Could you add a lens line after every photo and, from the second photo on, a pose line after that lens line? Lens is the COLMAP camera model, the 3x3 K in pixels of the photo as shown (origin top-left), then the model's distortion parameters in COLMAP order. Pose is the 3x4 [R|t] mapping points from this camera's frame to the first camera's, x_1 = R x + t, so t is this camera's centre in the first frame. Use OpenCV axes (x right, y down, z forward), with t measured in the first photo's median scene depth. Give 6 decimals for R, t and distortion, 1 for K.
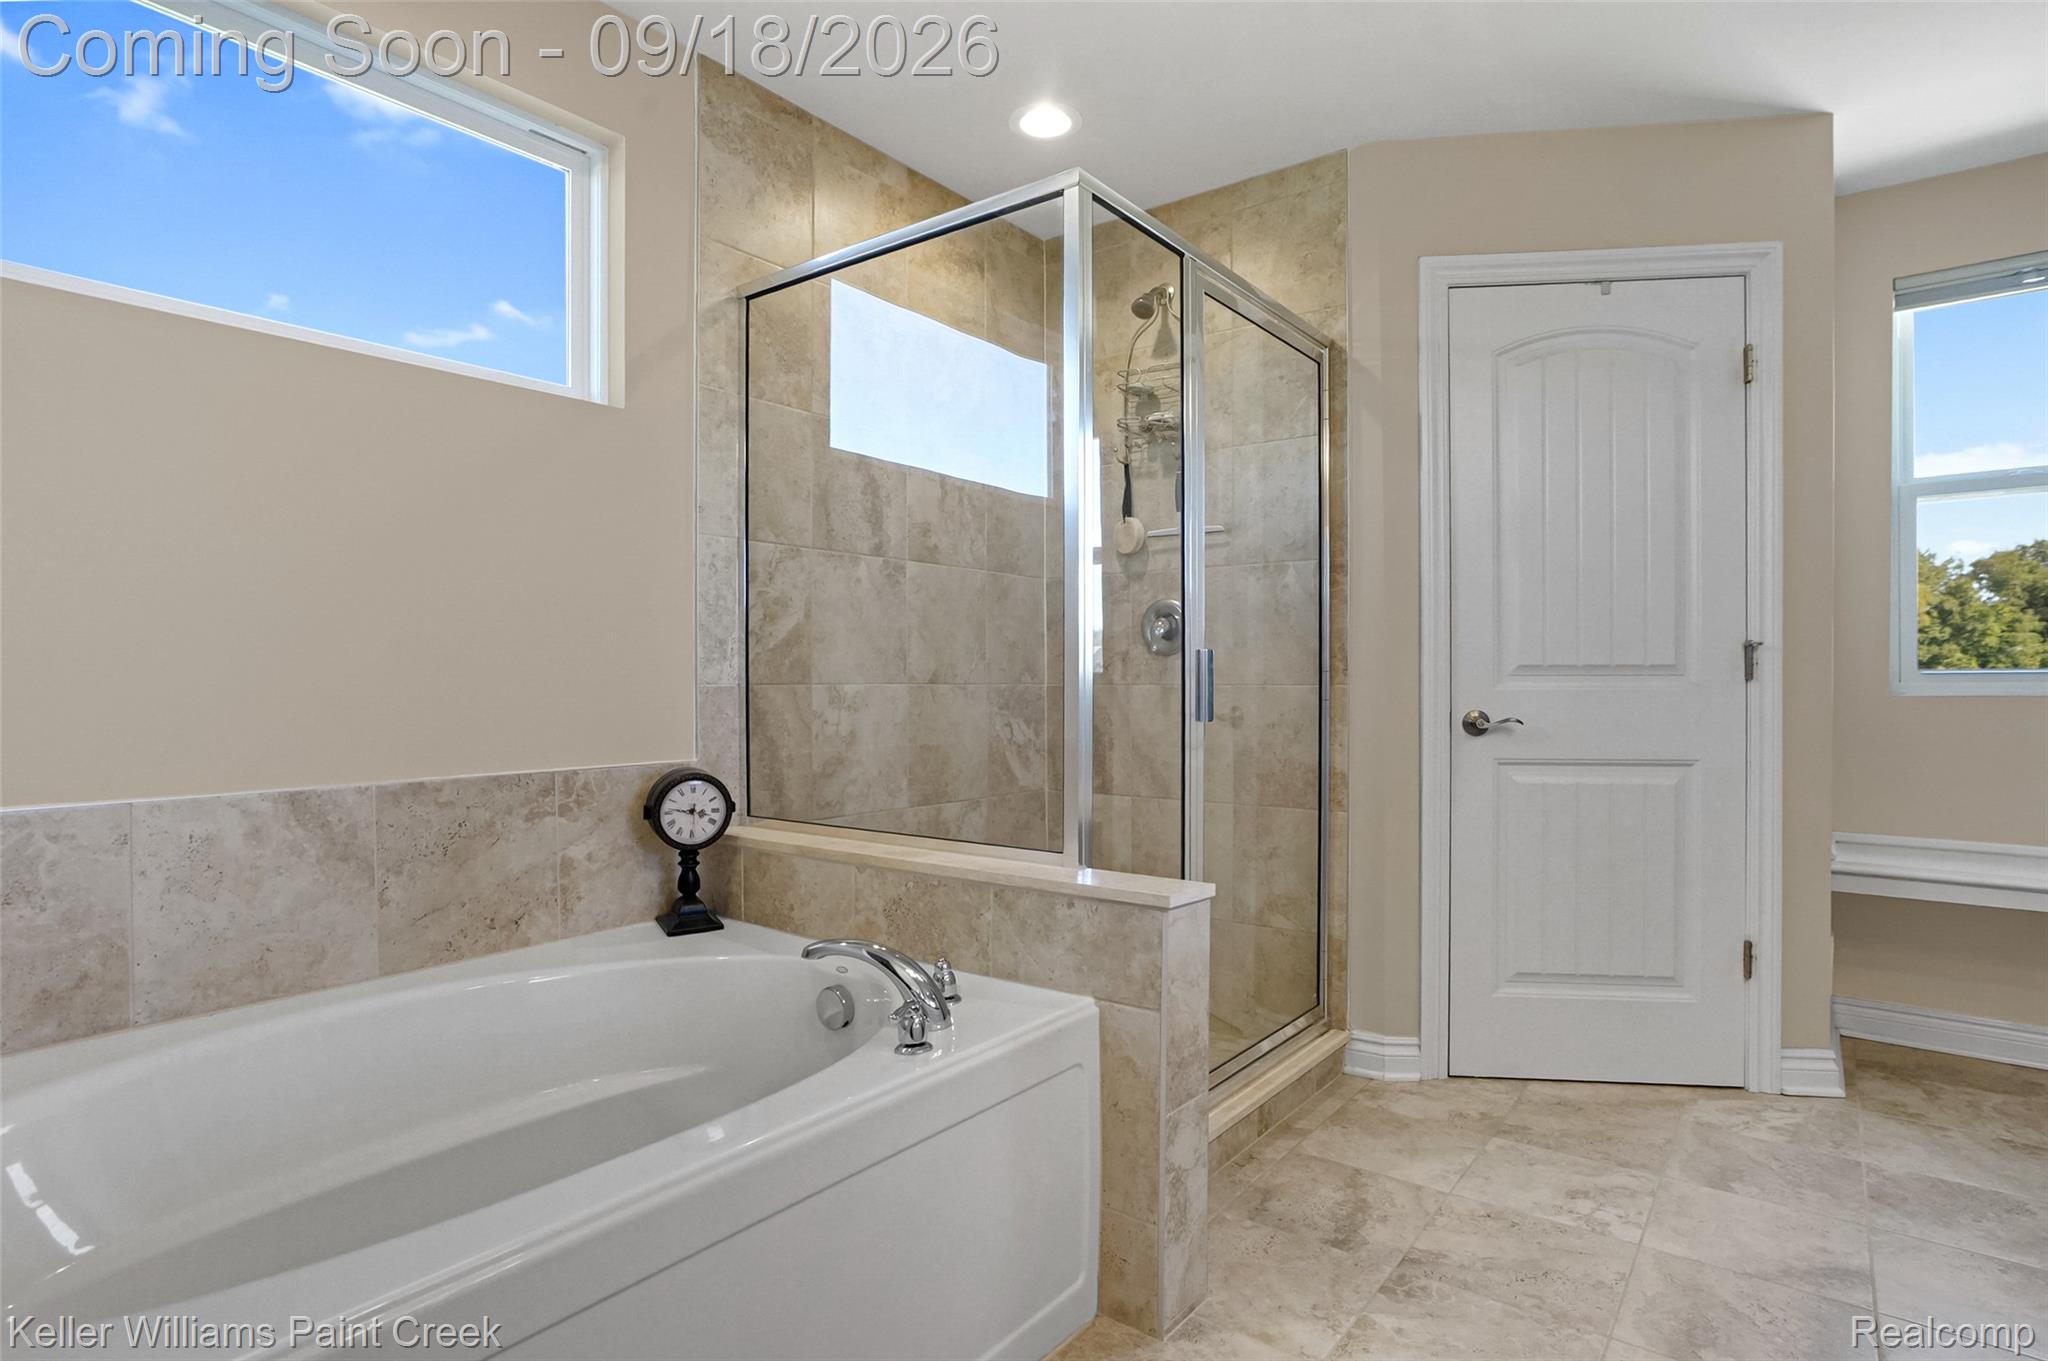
lens RADIAL K [[1048.8, 0, 1015.5], [0, 1048.8, 675.4], [0, 0, 1]] dist [-0.056490, 0.029712]
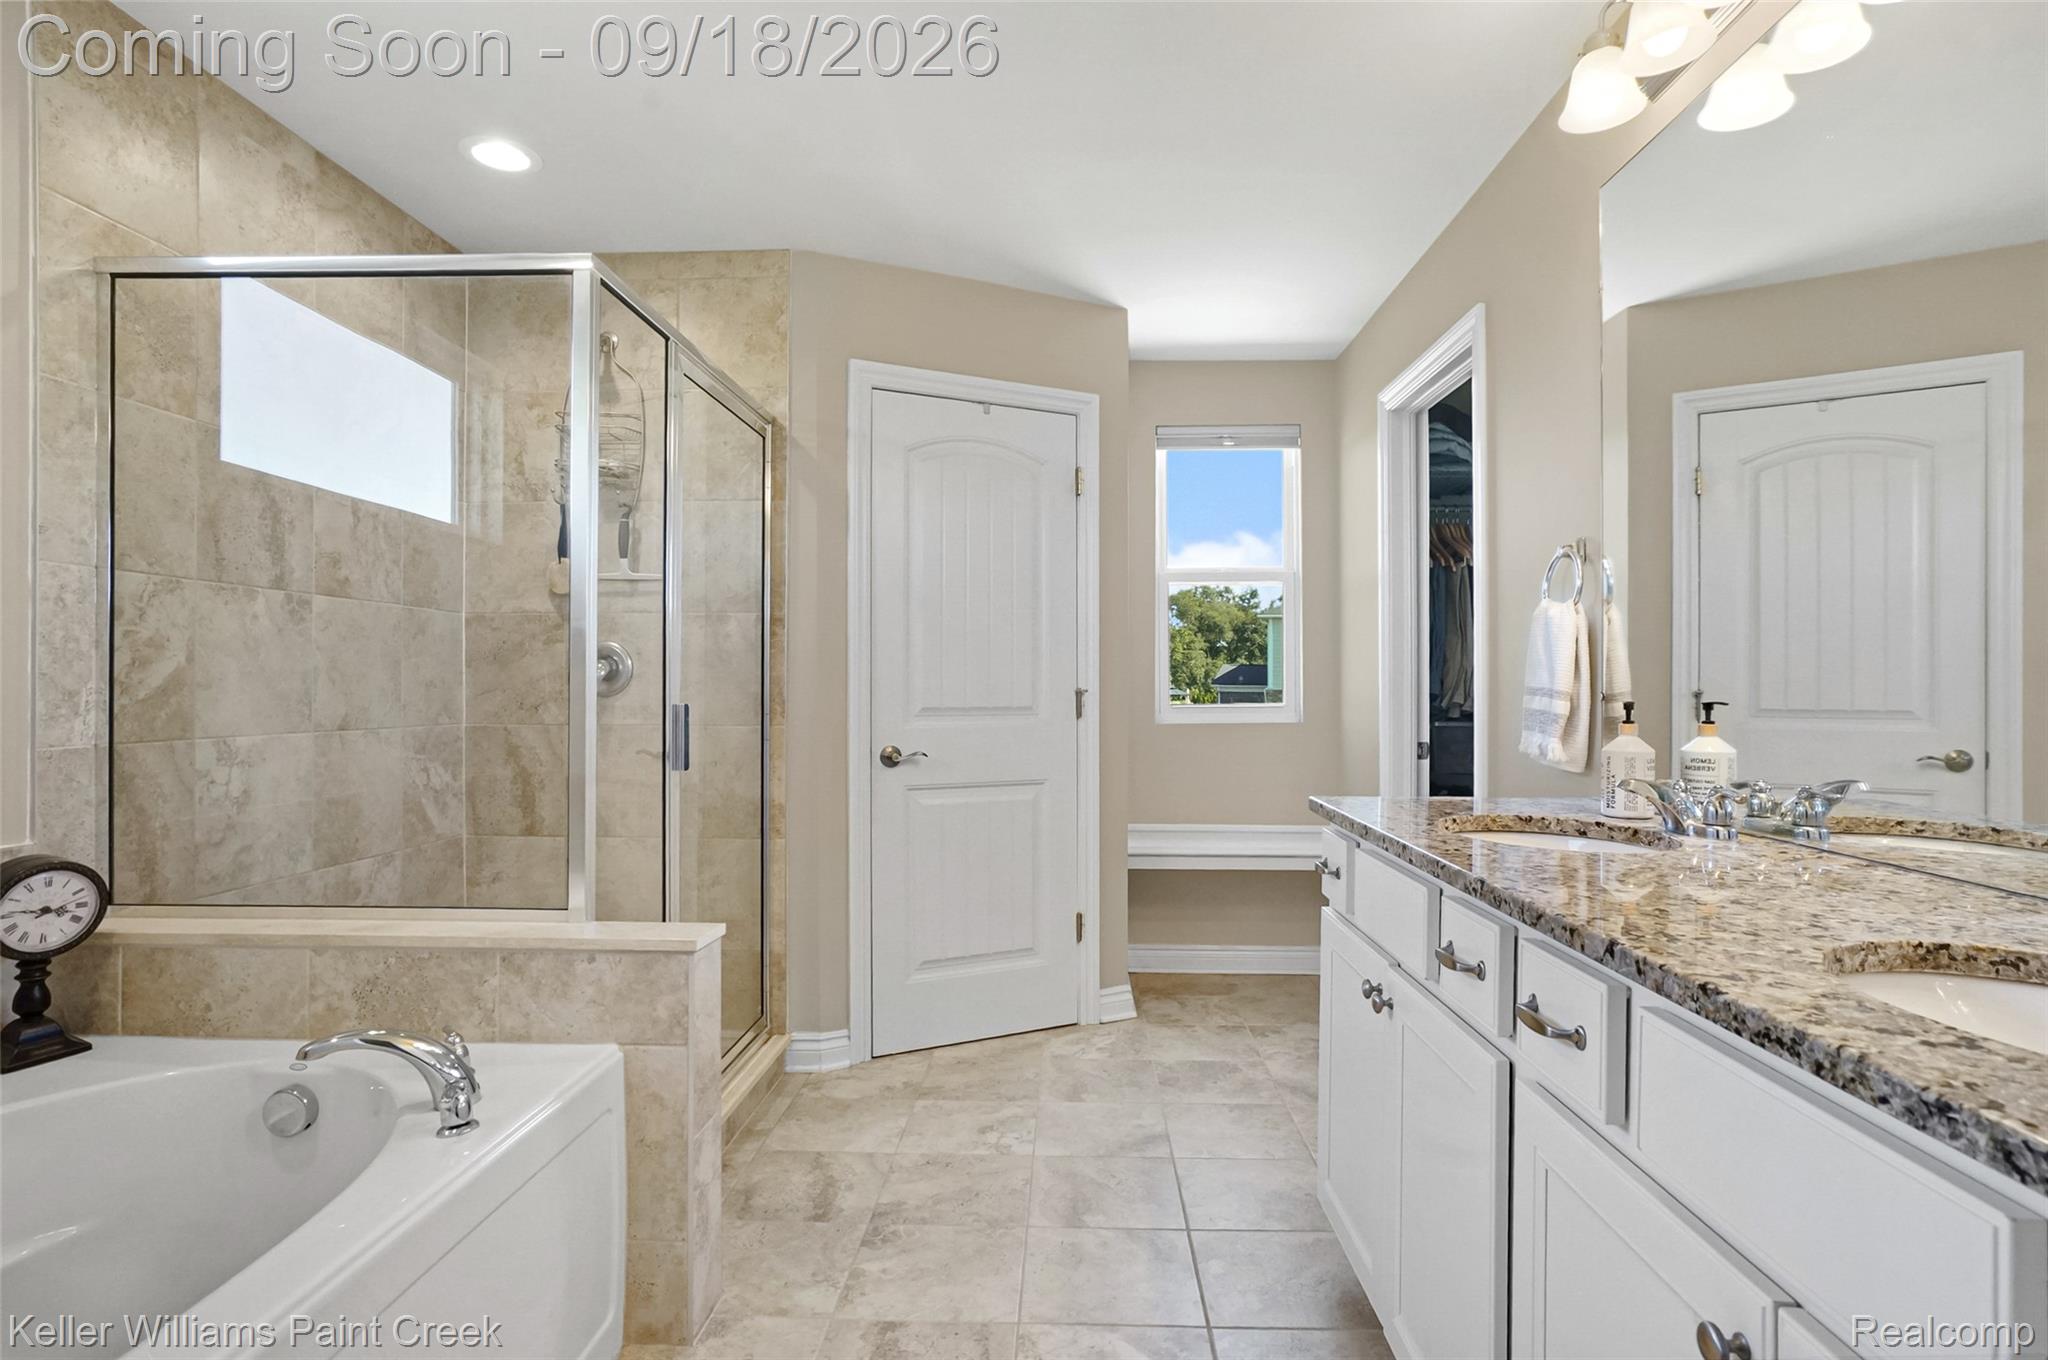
lens RADIAL K [[1034.5, 0, 1011.6], [0, 1034.5, 668.1], [0, 0, 1]] dist [-0.046790, 0.029825]
pose [[0.824519, 0.009483, 0.565755, -0.121184], [-0.000299, 0.999867, -0.016323, -0.038015], [-0.565834, 0.013289, 0.824412, -0.062968]]
